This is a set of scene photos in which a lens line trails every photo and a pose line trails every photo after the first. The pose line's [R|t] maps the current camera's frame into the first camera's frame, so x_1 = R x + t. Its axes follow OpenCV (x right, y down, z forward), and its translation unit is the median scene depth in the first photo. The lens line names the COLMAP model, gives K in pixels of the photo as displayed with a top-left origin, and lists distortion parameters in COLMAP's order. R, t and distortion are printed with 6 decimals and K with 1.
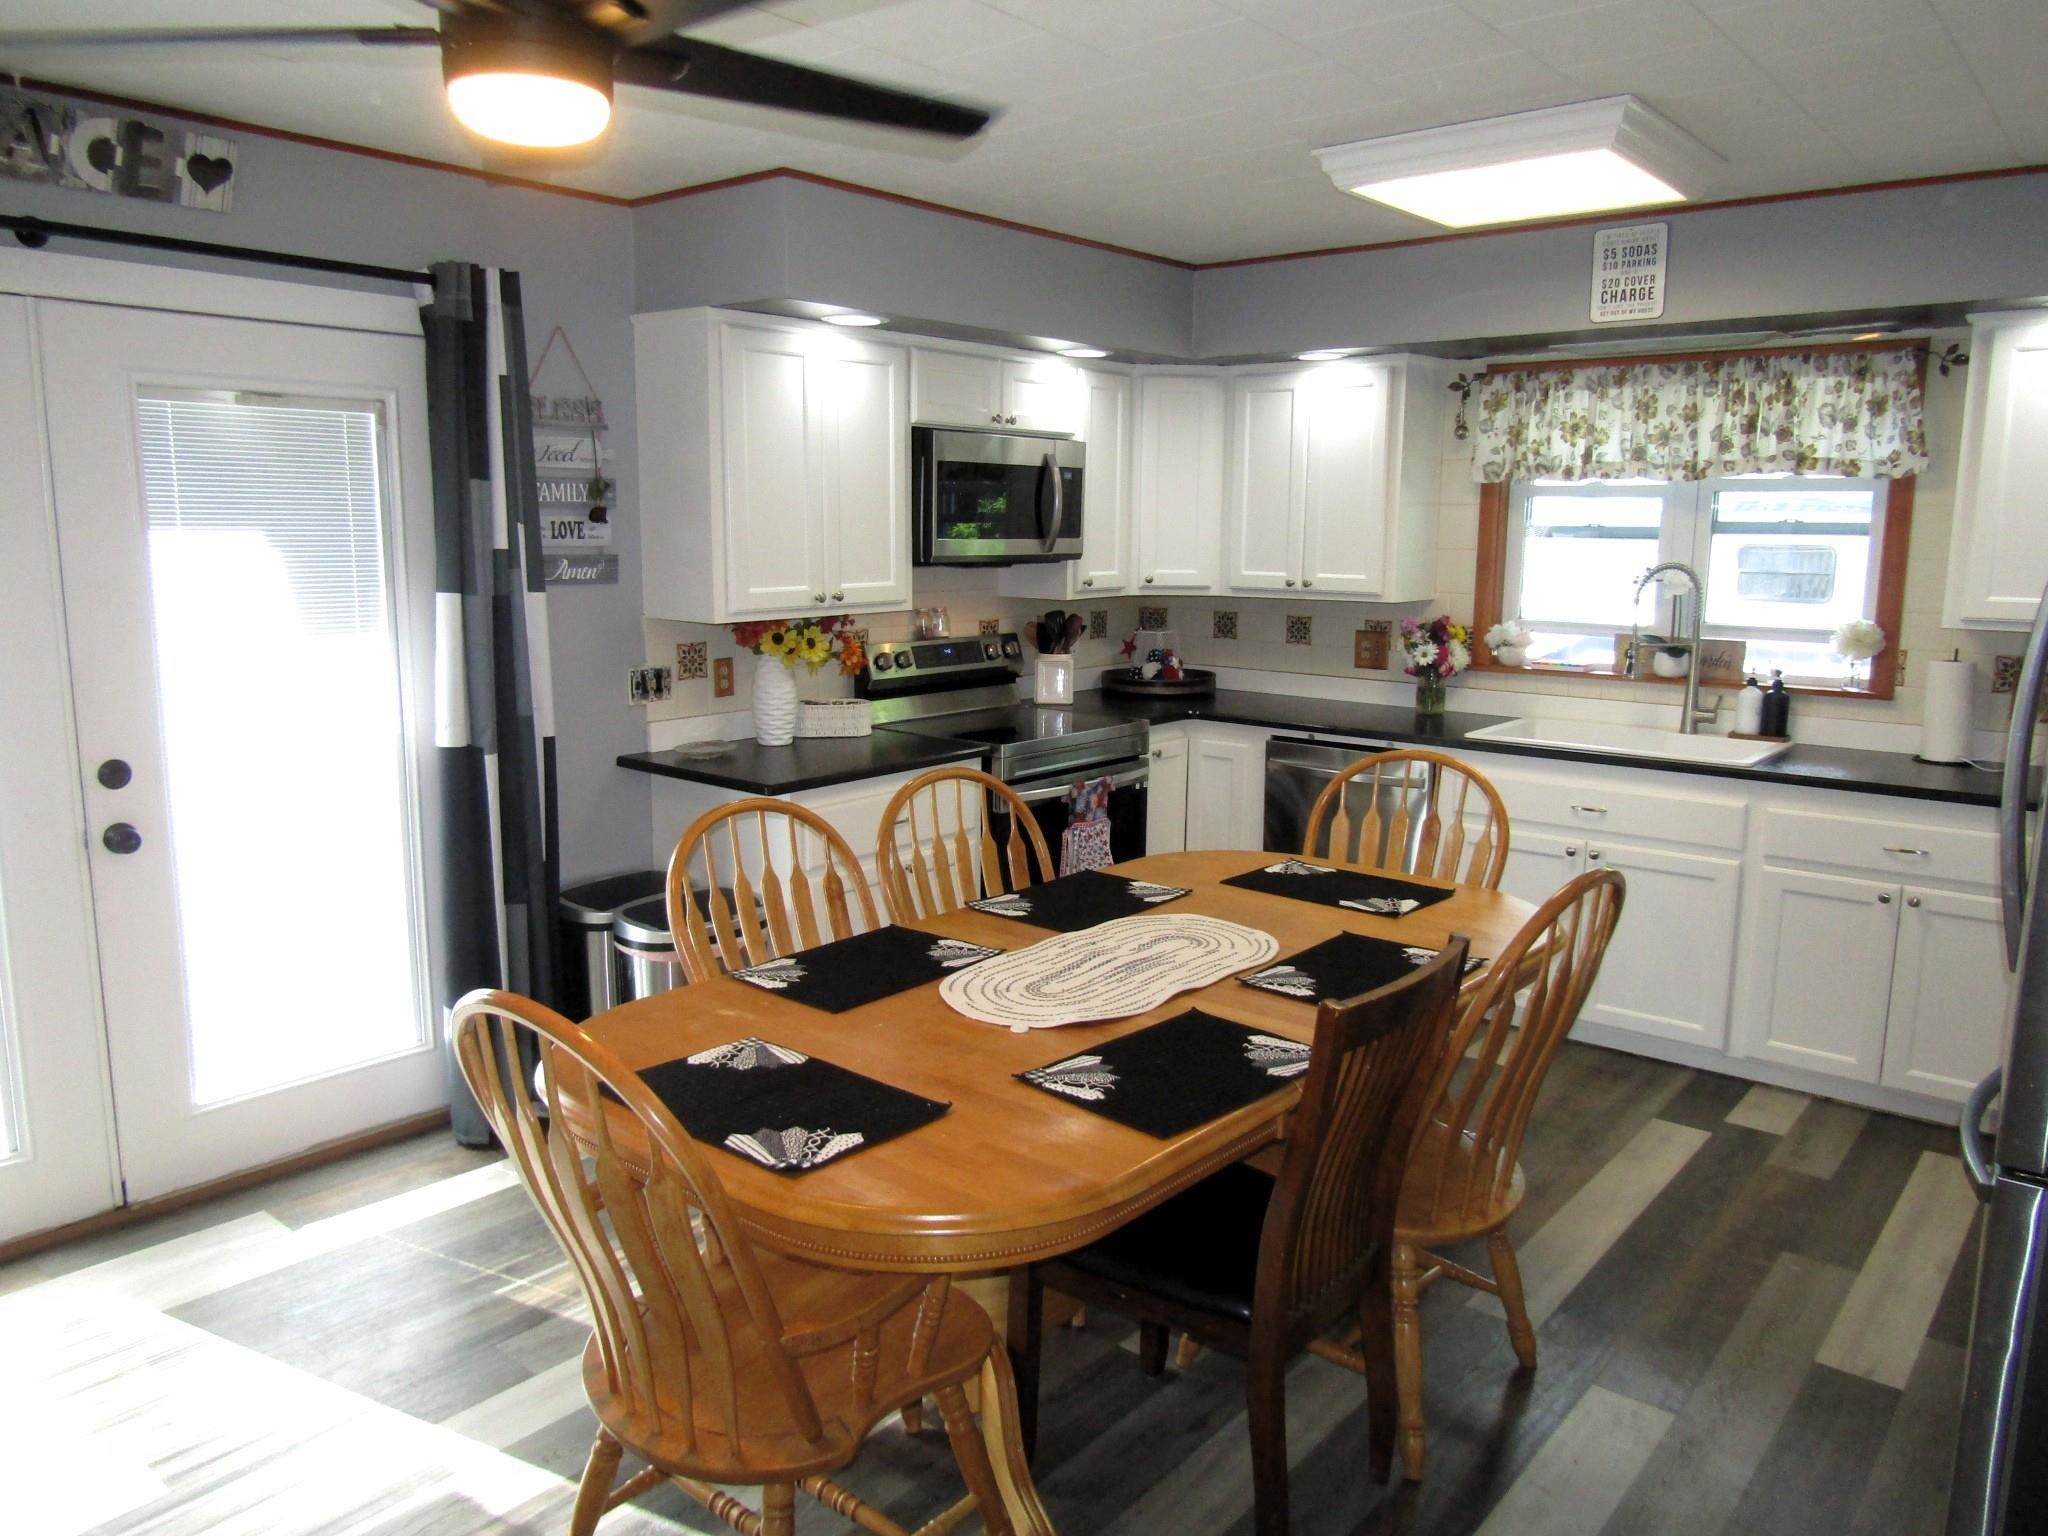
lens RADIAL K [[1448.9, 0, 1023.4], [0, 1448.9, 778.4], [0, 0, 1]] dist [-0.017245, -0.000750]
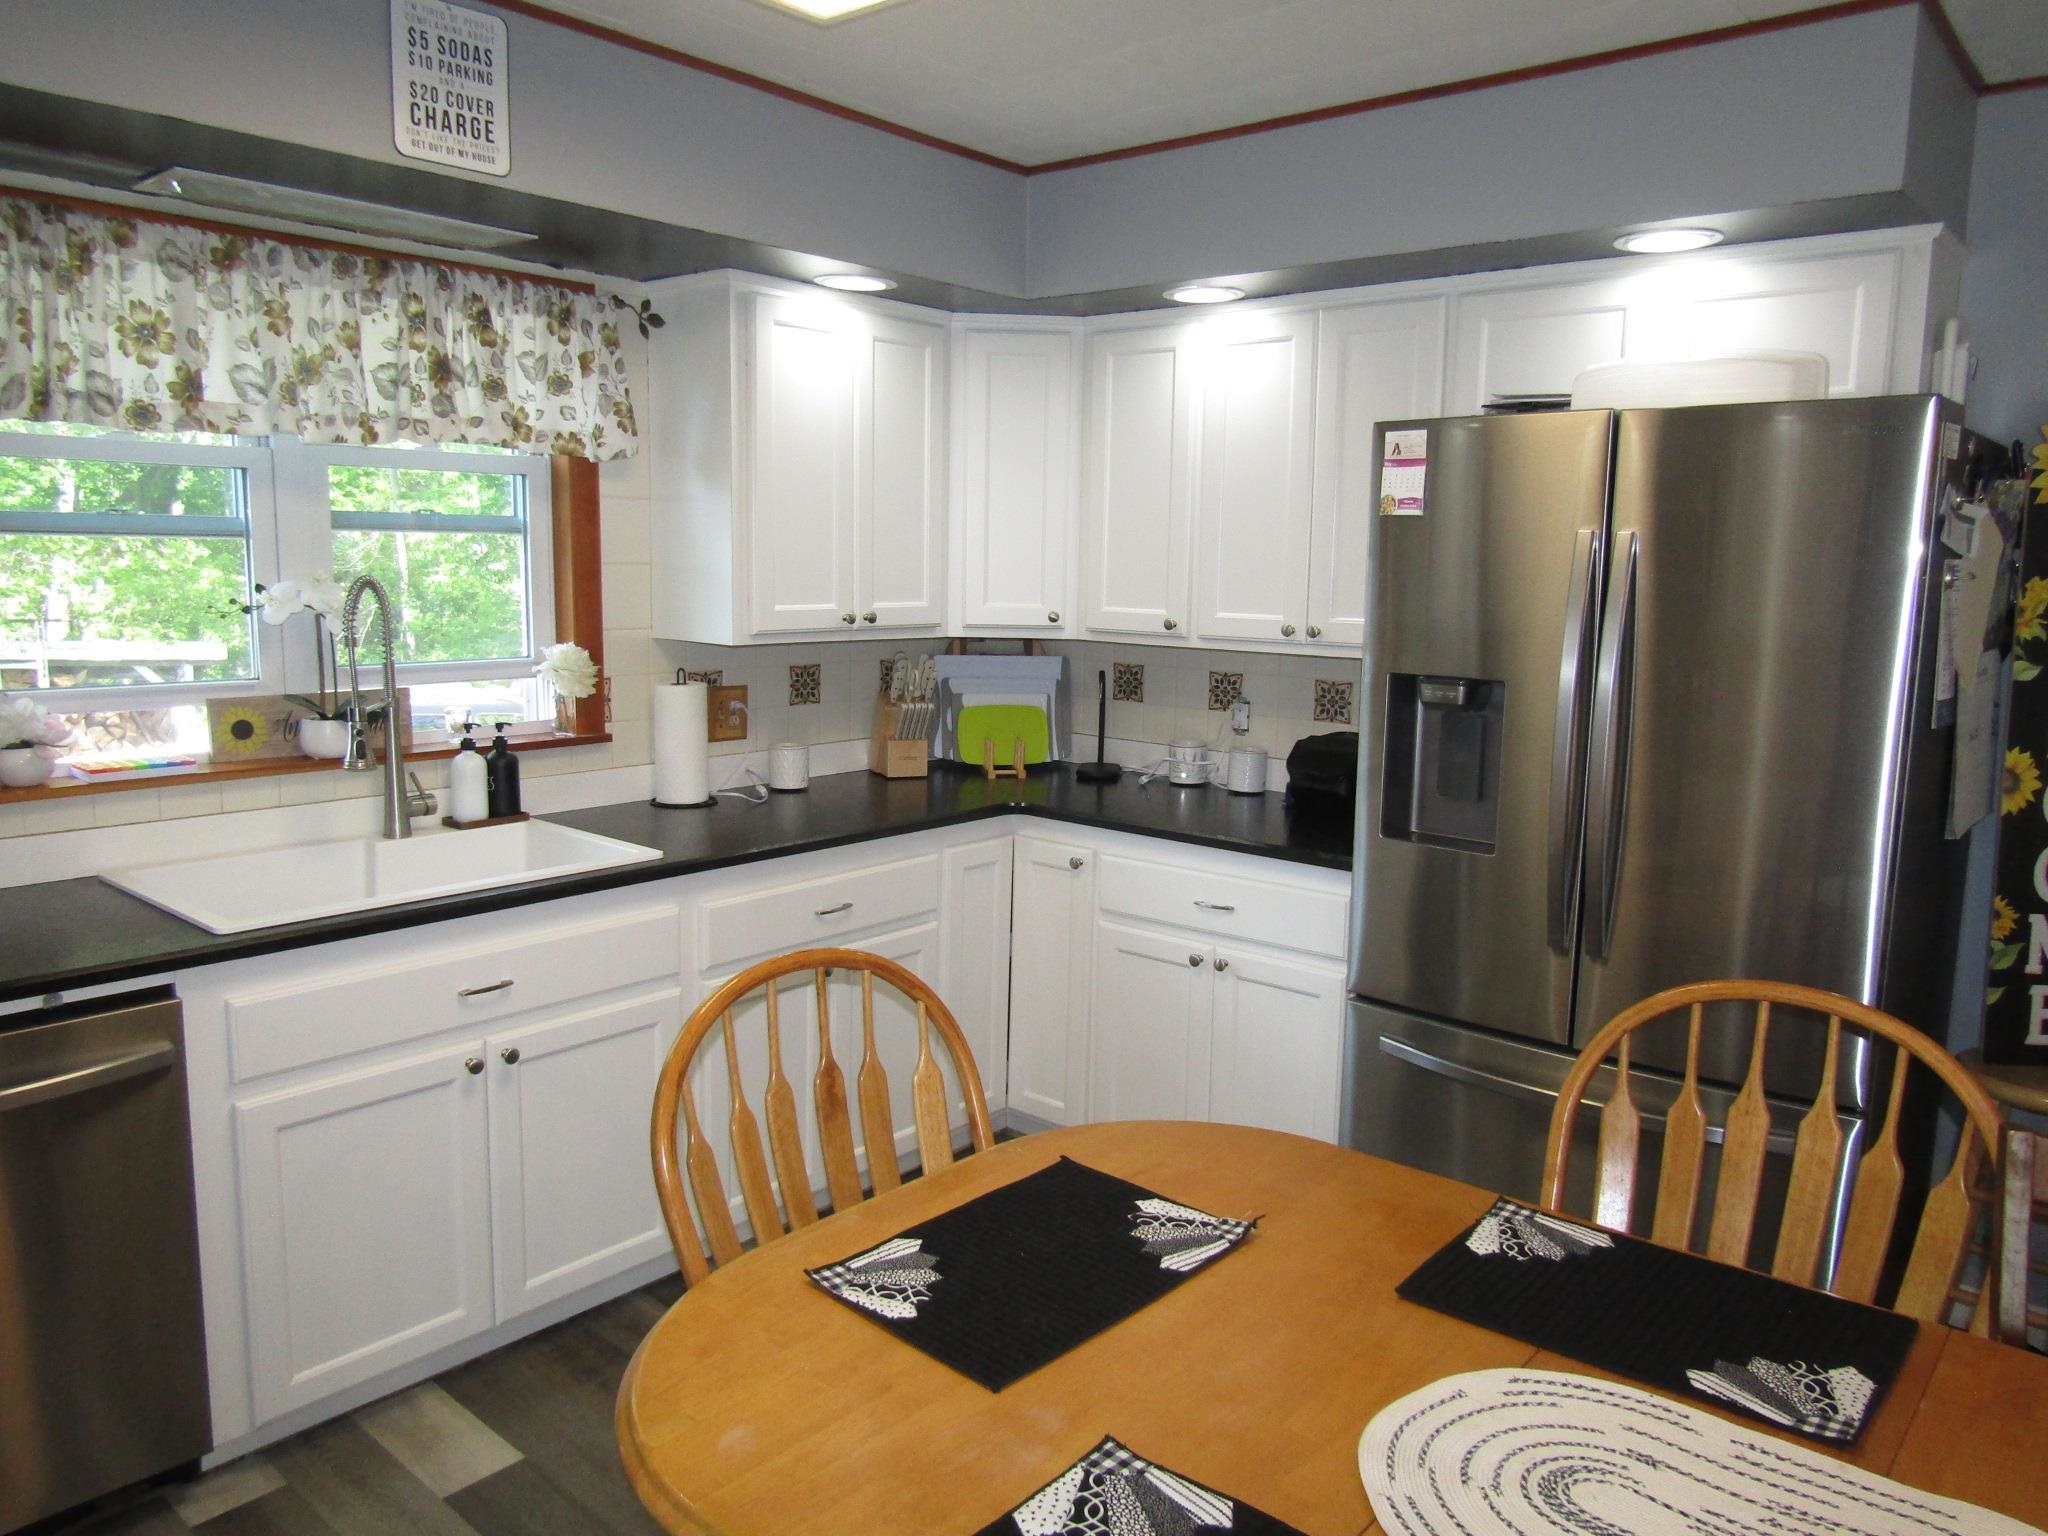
lens RADIAL K [[1441.0, 0, 1024.4], [0, 1441.0, 774.4], [0, 0, 1]] dist [-0.015033, 0.000937]
pose [[0.013829, -0.158963, 0.987188, -0.181263], [0.156033, 0.975530, 0.154900, -0.121999], [-0.987655, 0.151892, 0.038295, 0.735451]]
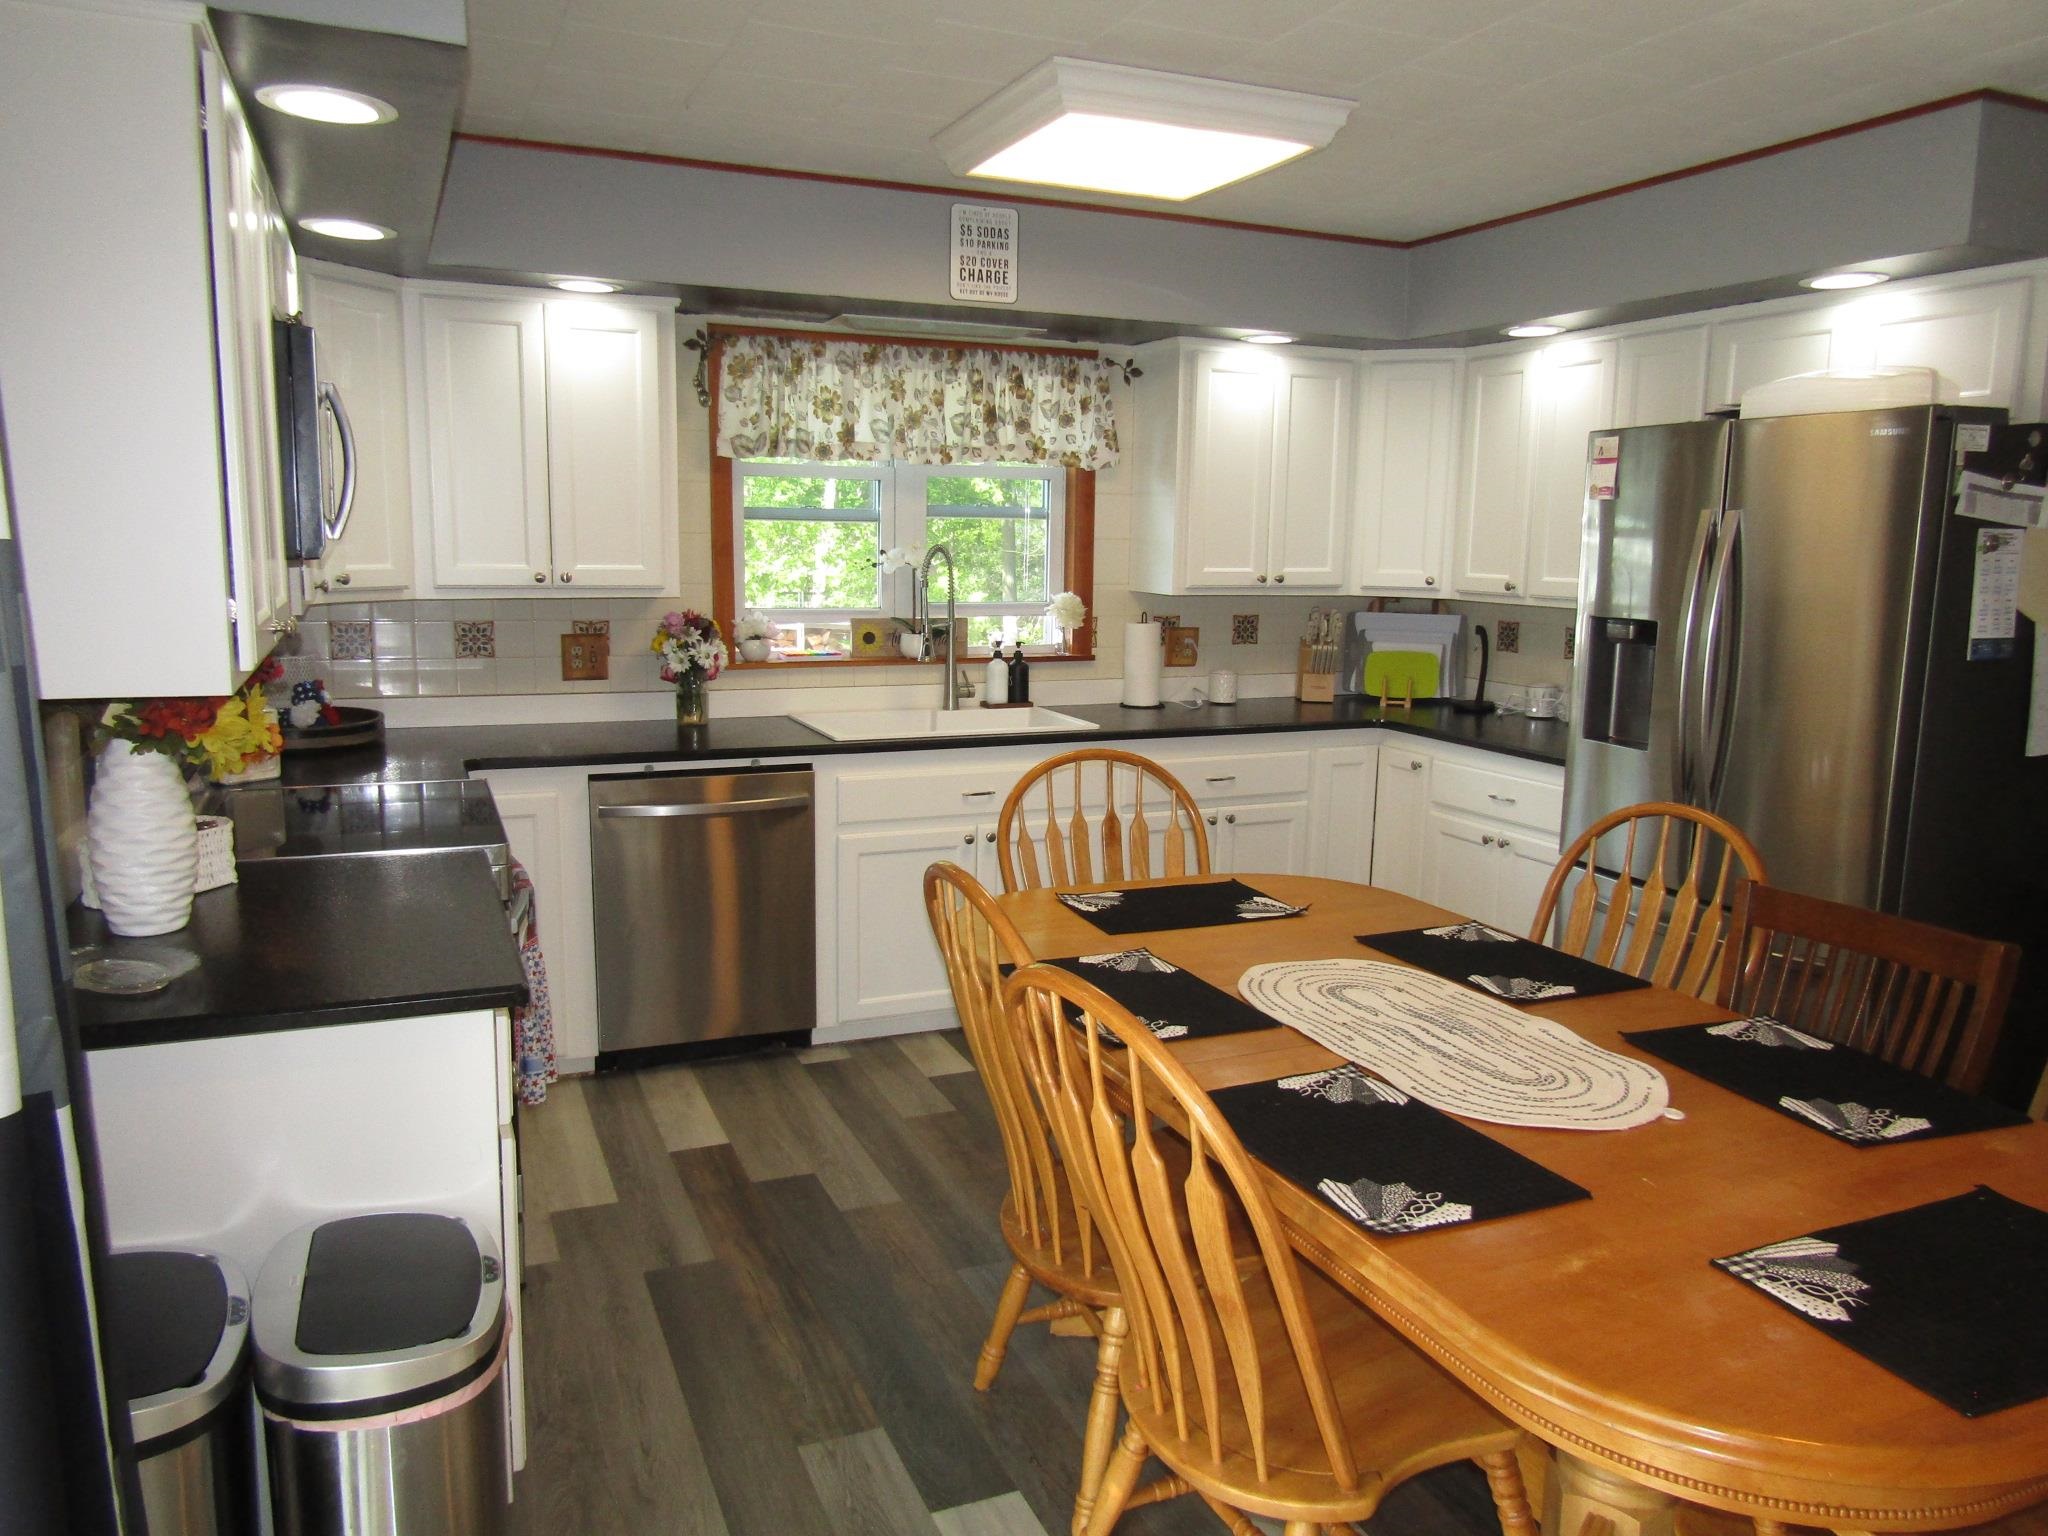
lens RADIAL K [[1441.0, 0, 1032.8], [0, 1441.0, 779.3], [0, 0, 1]] dist [-0.015033, 0.000937]
pose [[0.445631, -0.152644, 0.882107, -0.462680], [0.143819, 0.984764, 0.097753, -0.078997], [-0.883589, 0.083302, 0.460794, 0.504494]]
